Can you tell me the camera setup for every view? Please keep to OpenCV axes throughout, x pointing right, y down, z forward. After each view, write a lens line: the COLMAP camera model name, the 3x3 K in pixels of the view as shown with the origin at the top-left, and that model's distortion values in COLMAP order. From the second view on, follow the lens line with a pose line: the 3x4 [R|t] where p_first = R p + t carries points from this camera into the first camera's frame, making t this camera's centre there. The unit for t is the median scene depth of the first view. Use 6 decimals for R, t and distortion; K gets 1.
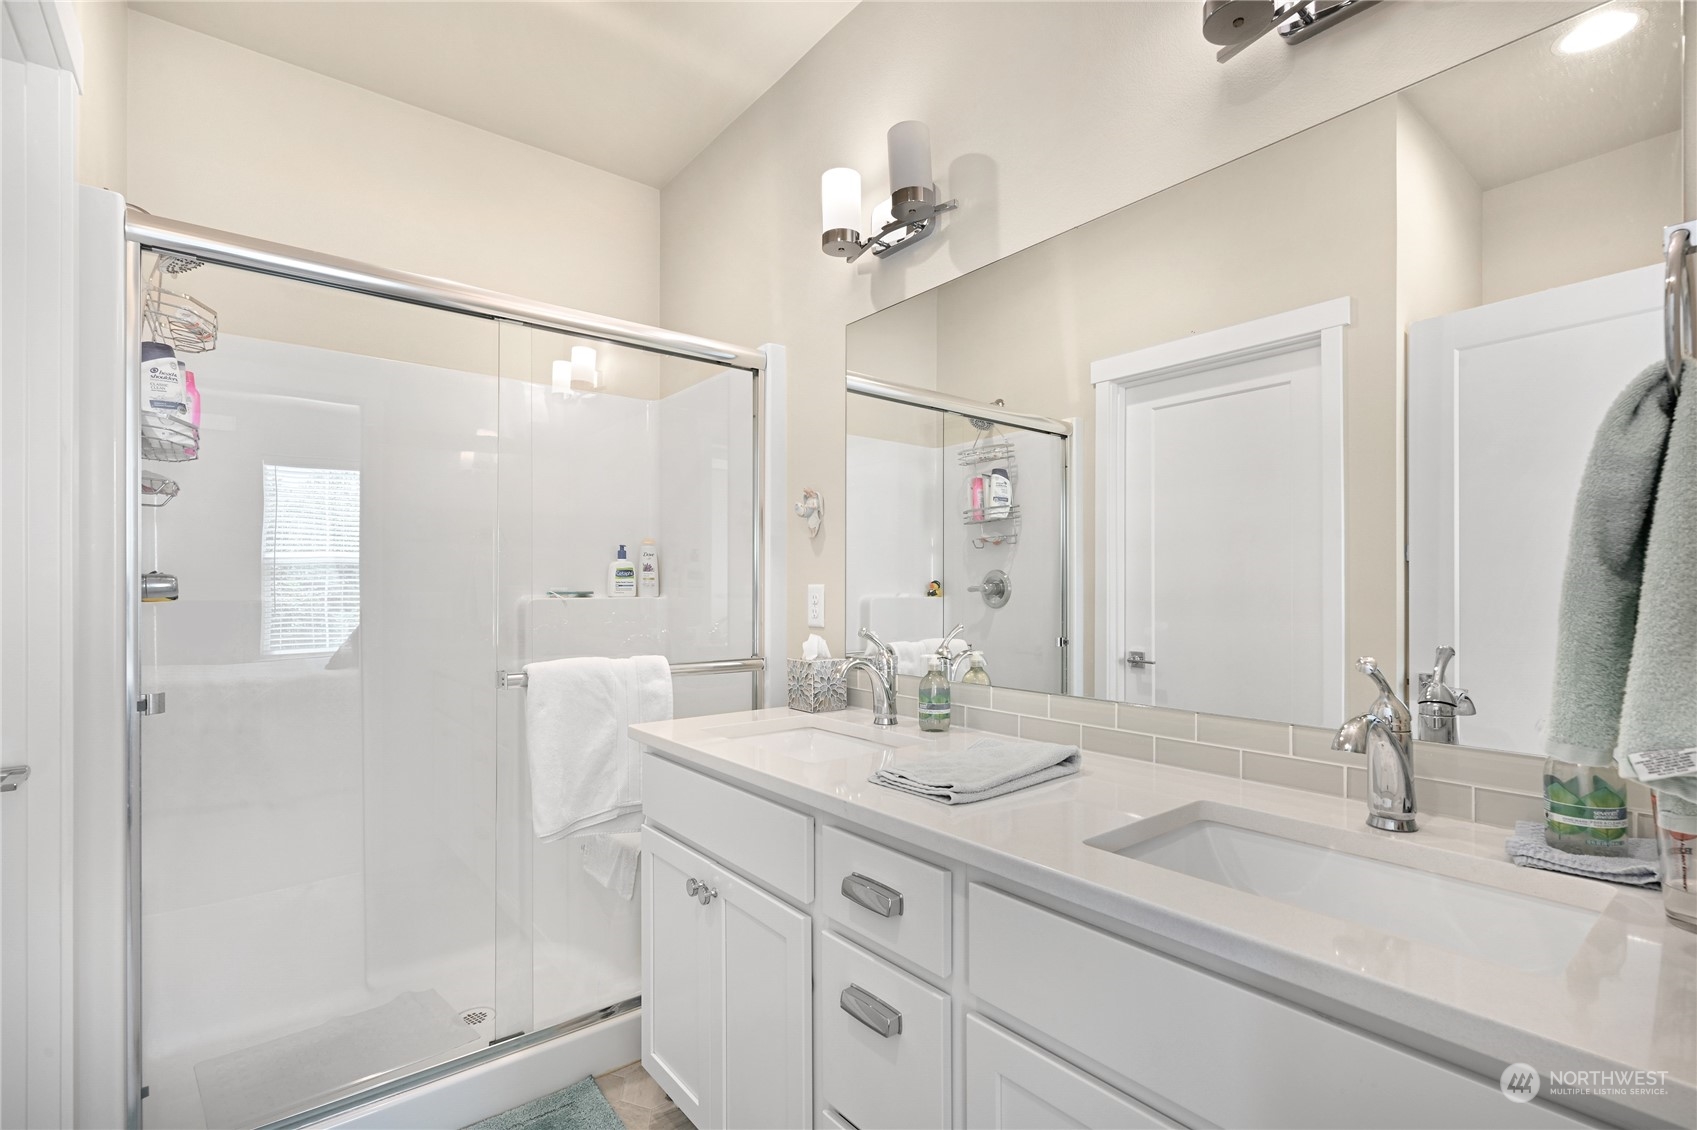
lens RADIAL K [[774.3, 0, 846.6], [0, 774.3, 588.4], [0, 0, 1]] dist [-0.000008, -0.000004]
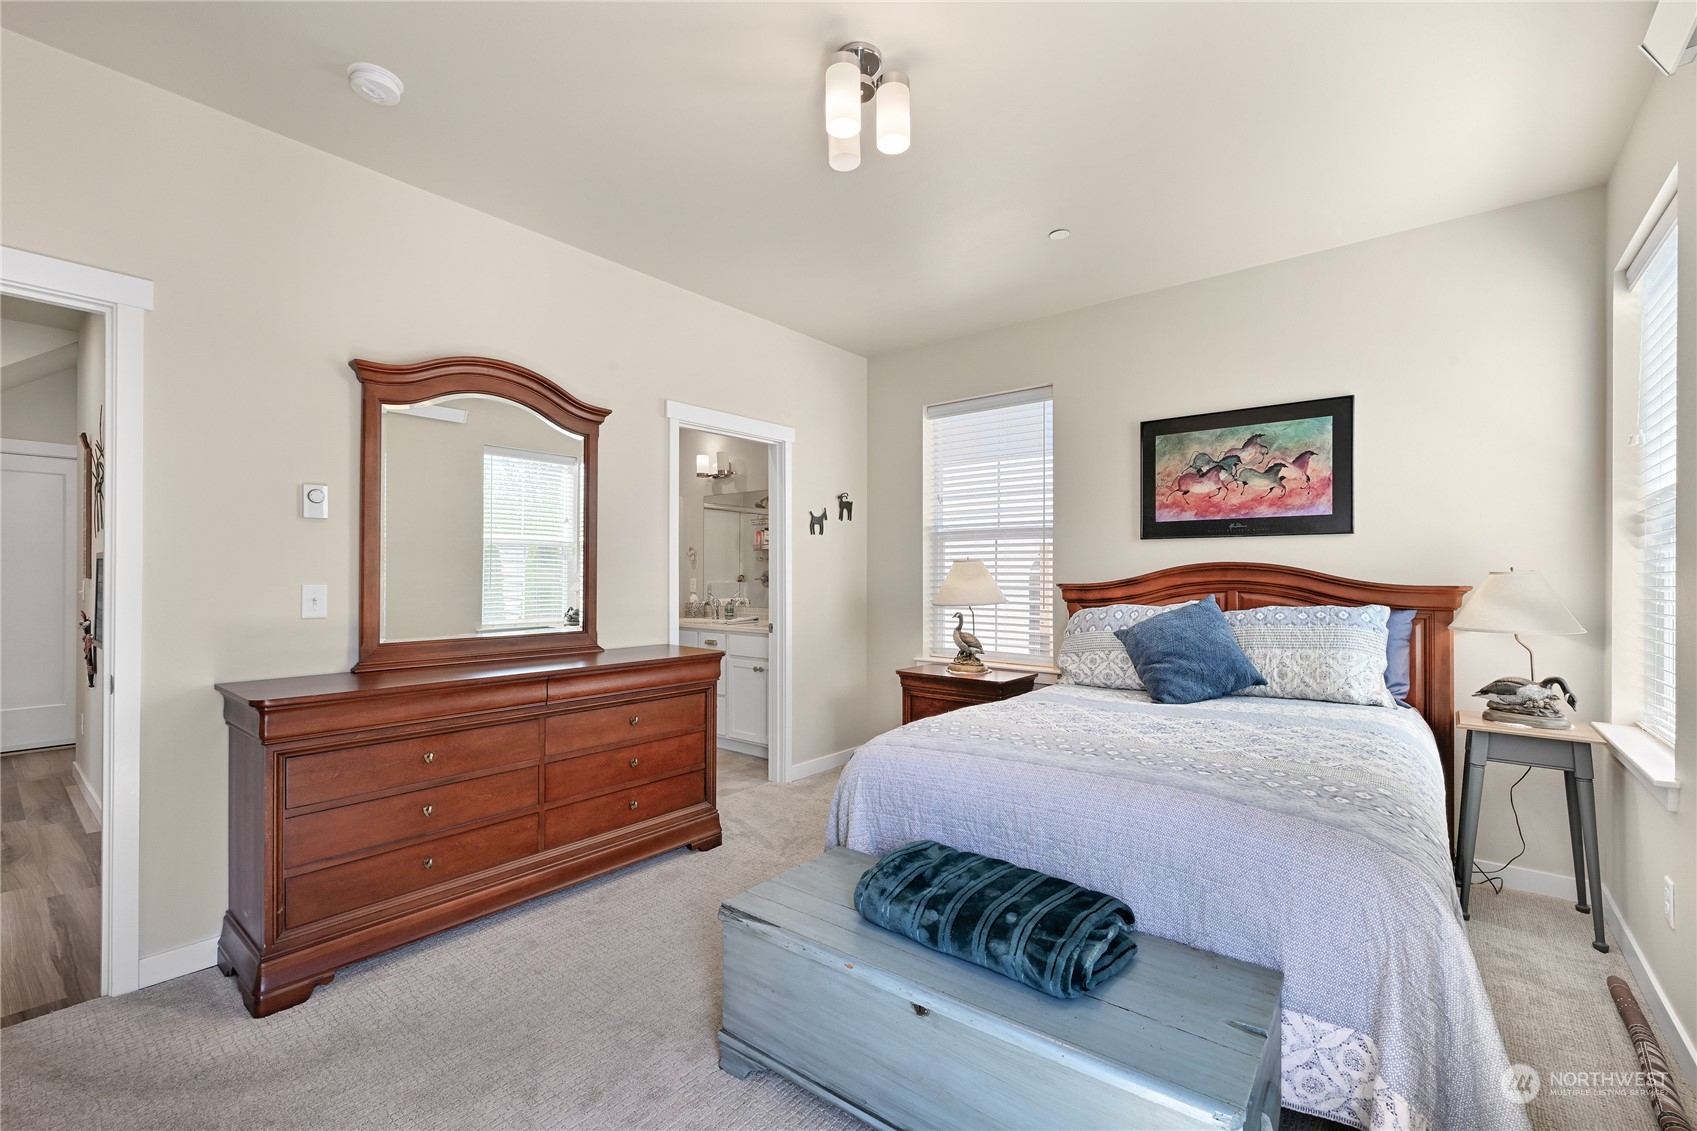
lens RADIAL K [[703.4, 0, 848.5], [0, 703.4, 565.5], [0, 0, 1]] dist [-0.000623, 0.000006]
pose [[0.975789, 0.002521, 0.218700, -0.051422], [-0.000253, 0.999946, -0.010398, -0.028742], [-0.218715, 0.010090, 0.975737, -1.915810]]
